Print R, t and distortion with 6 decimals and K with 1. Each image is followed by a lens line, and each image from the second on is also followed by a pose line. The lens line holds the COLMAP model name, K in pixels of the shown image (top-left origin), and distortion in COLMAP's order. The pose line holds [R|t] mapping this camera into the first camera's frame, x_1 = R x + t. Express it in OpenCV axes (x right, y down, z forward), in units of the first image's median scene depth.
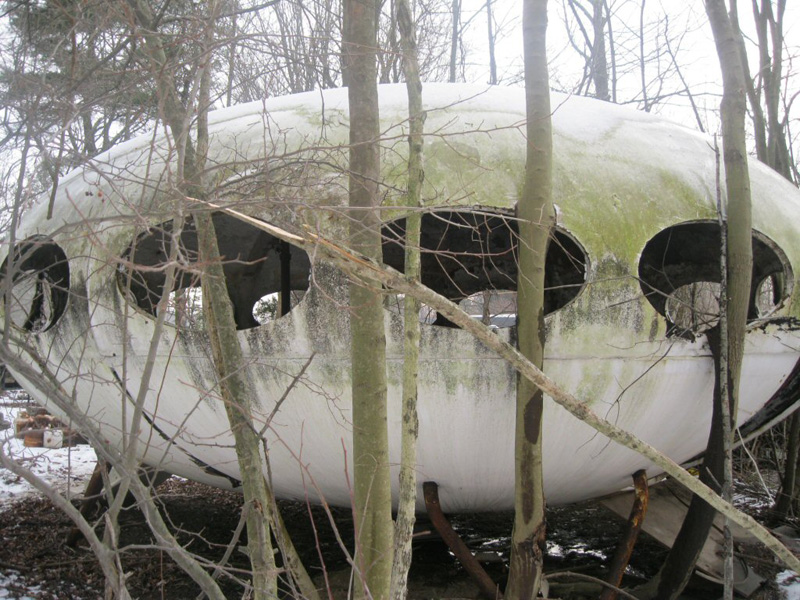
lens RADIAL K [[807.3, 0, 395.7], [0, 807.3, 301.8], [0, 0, 1]] dist [-0.122902, 0.045049]
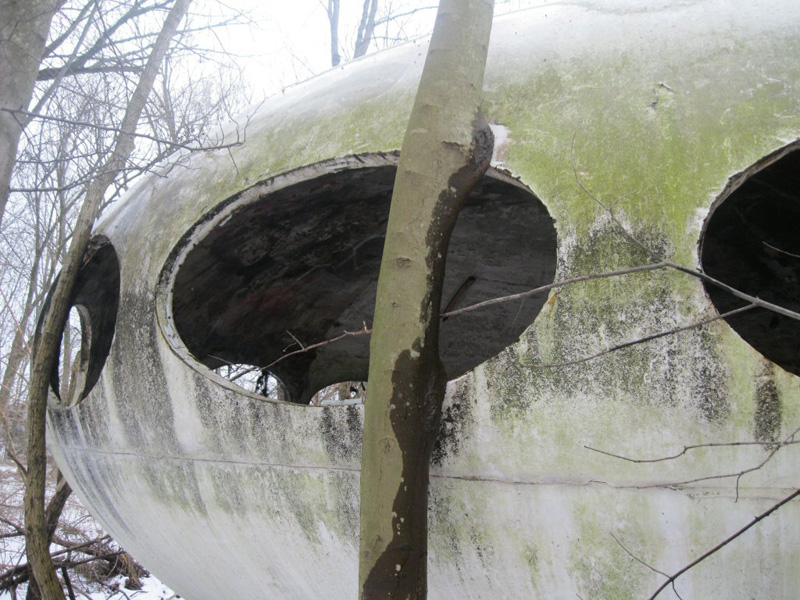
lens RADIAL K [[807.3, 0, 395.7], [0, 807.3, 301.8], [0, 0, 1]] dist [-0.122902, 0.045049]
pose [[0.821283, -0.068625, -0.566379, 0.398136], [-0.017280, 0.989292, -0.144925, 0.040707], [0.570259, 0.128811, 0.811303, 0.623617]]
